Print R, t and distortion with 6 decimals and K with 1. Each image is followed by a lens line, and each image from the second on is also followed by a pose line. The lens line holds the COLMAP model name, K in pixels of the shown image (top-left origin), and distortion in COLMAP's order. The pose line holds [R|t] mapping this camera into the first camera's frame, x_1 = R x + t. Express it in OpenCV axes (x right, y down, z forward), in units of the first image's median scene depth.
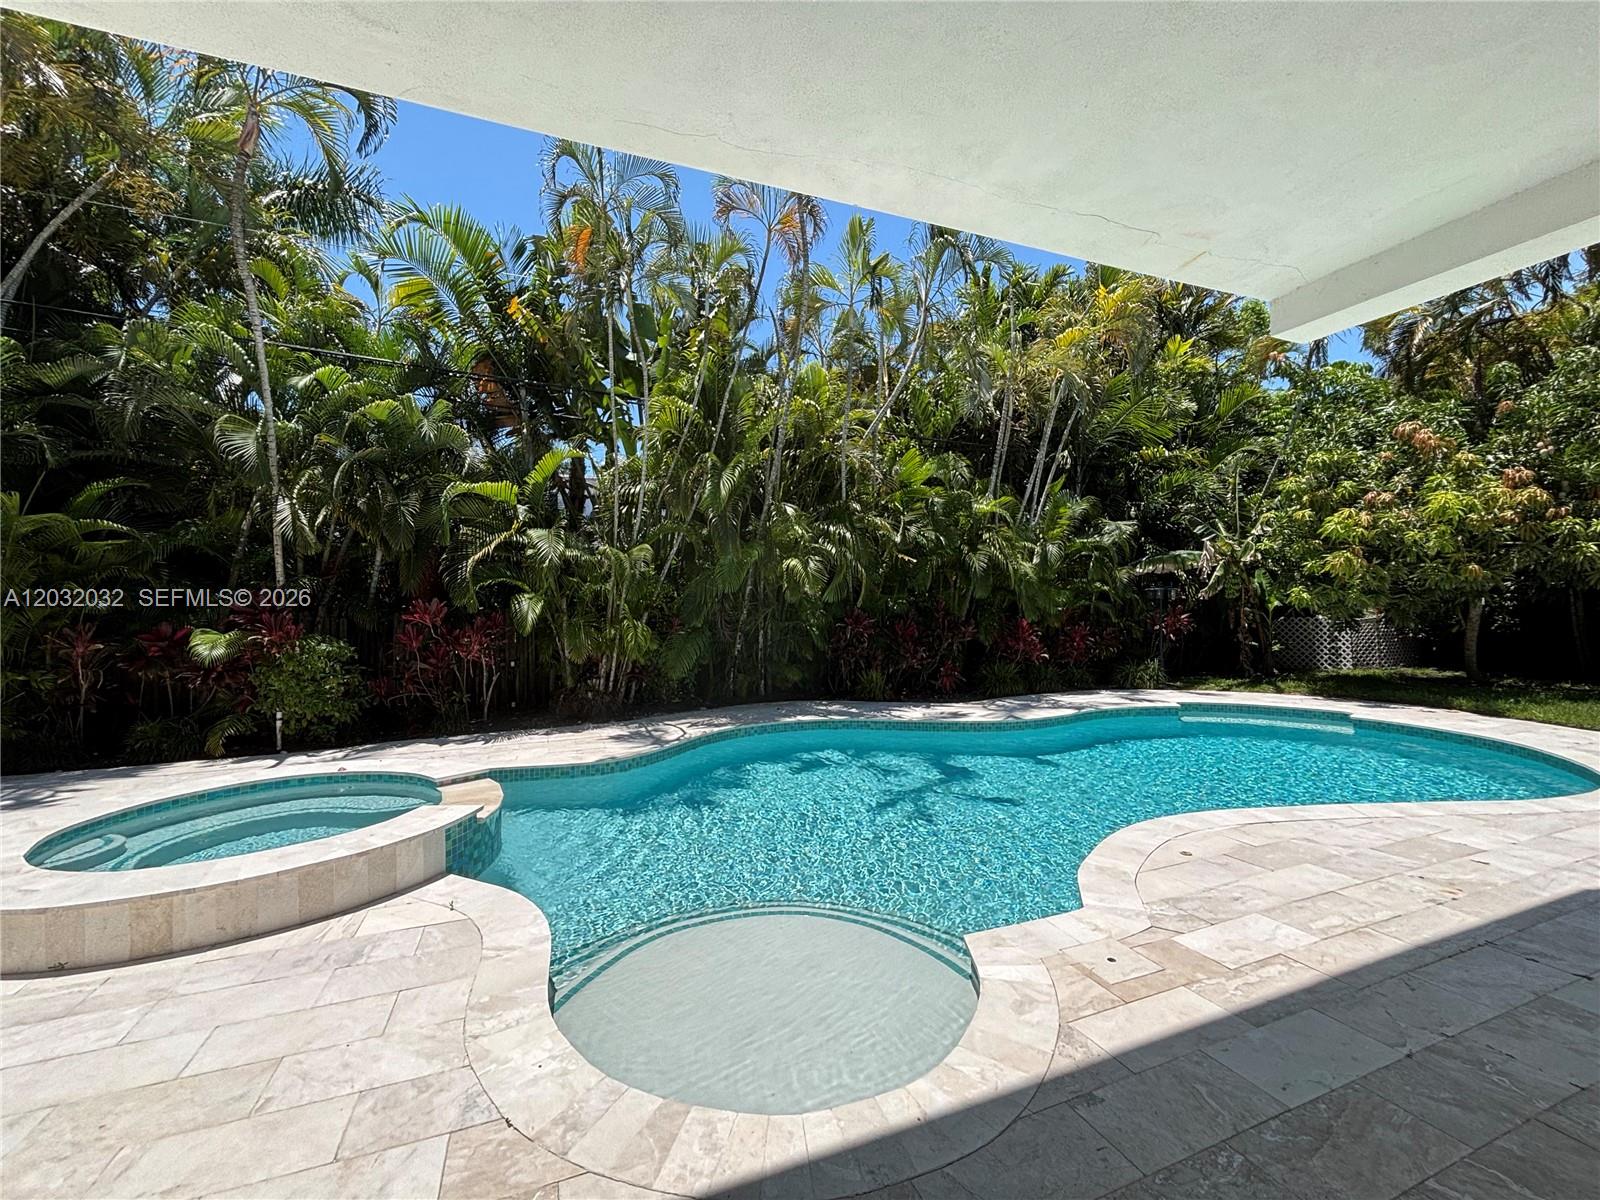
lens RADIAL K [[643.1, 0, 797.5], [0, 643.1, 599.3], [0, 0, 1]] dist [0.001916, -0.000140]
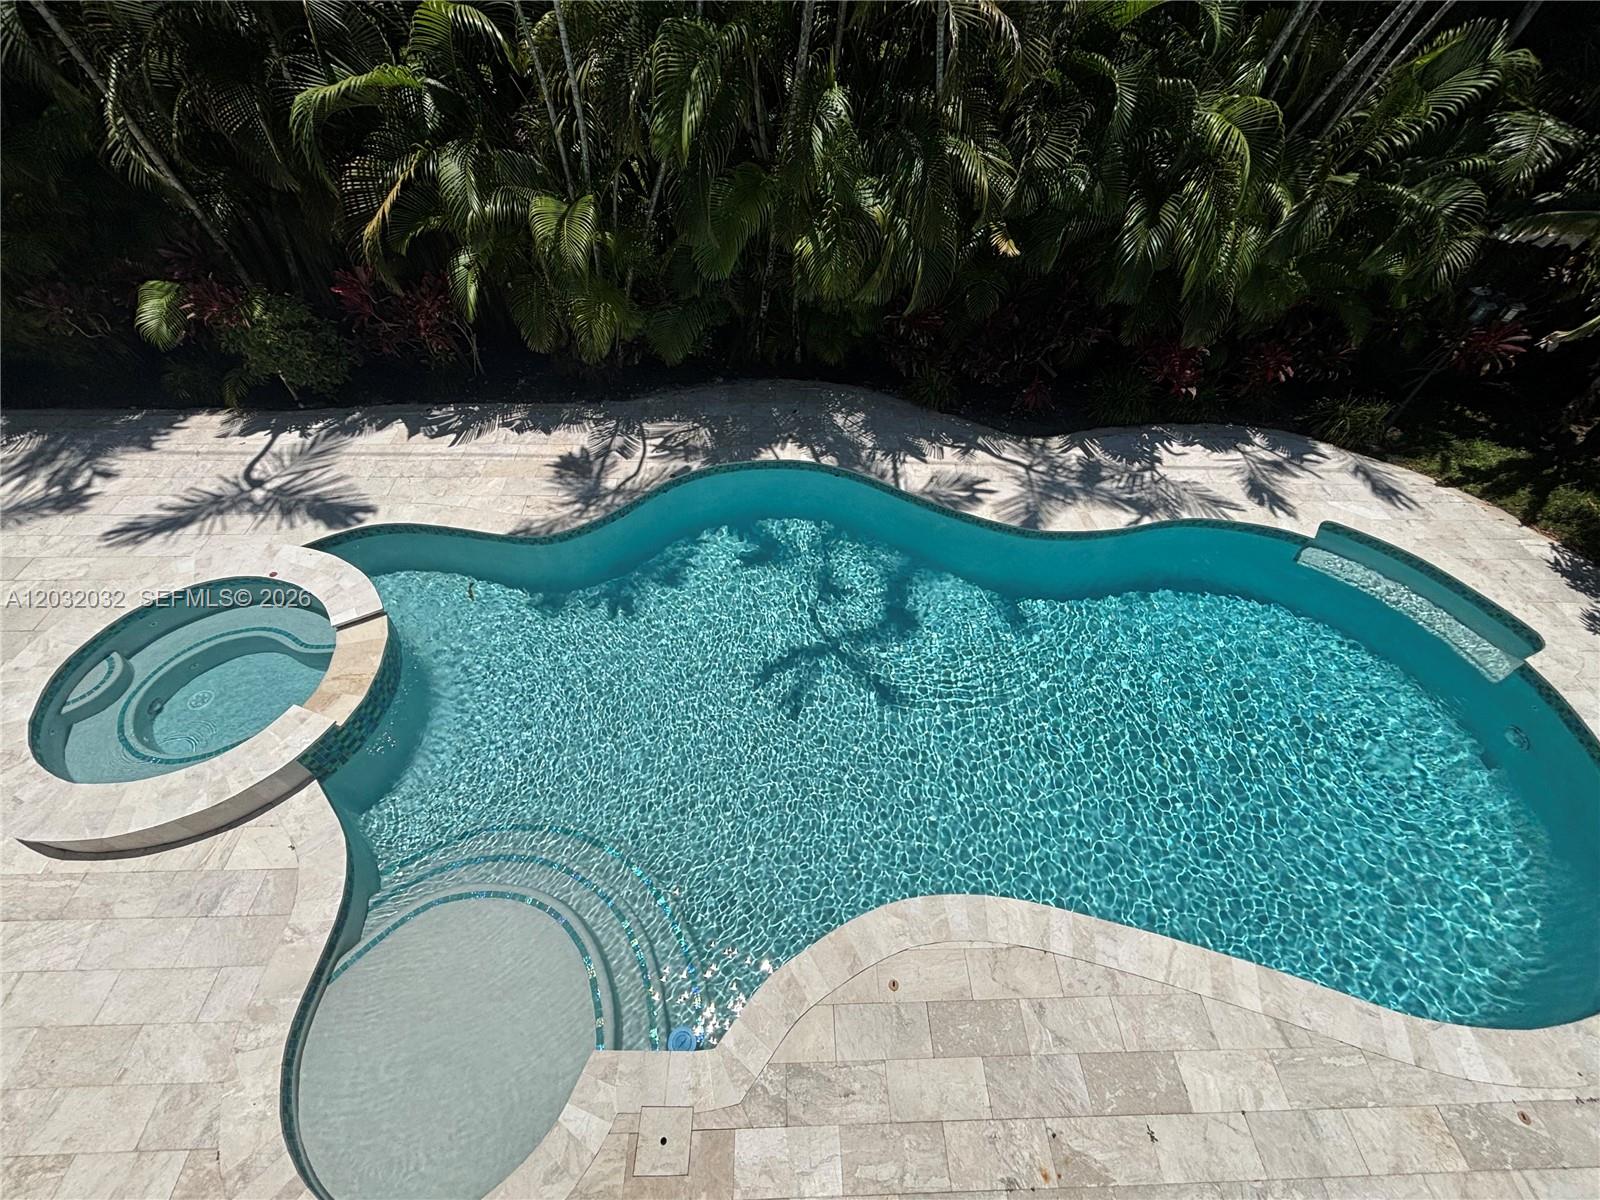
lens RADIAL K [[643.1, 0, 797.9], [0, 643.1, 600.3], [0, 0, 1]] dist [0.001916, -0.000140]
pose [[0.942128, 0.287226, -0.172903, 0.494029], [-0.048546, 0.627185, 0.777356, -0.858979], [0.331720, -0.723975, 0.604832, 0.829301]]
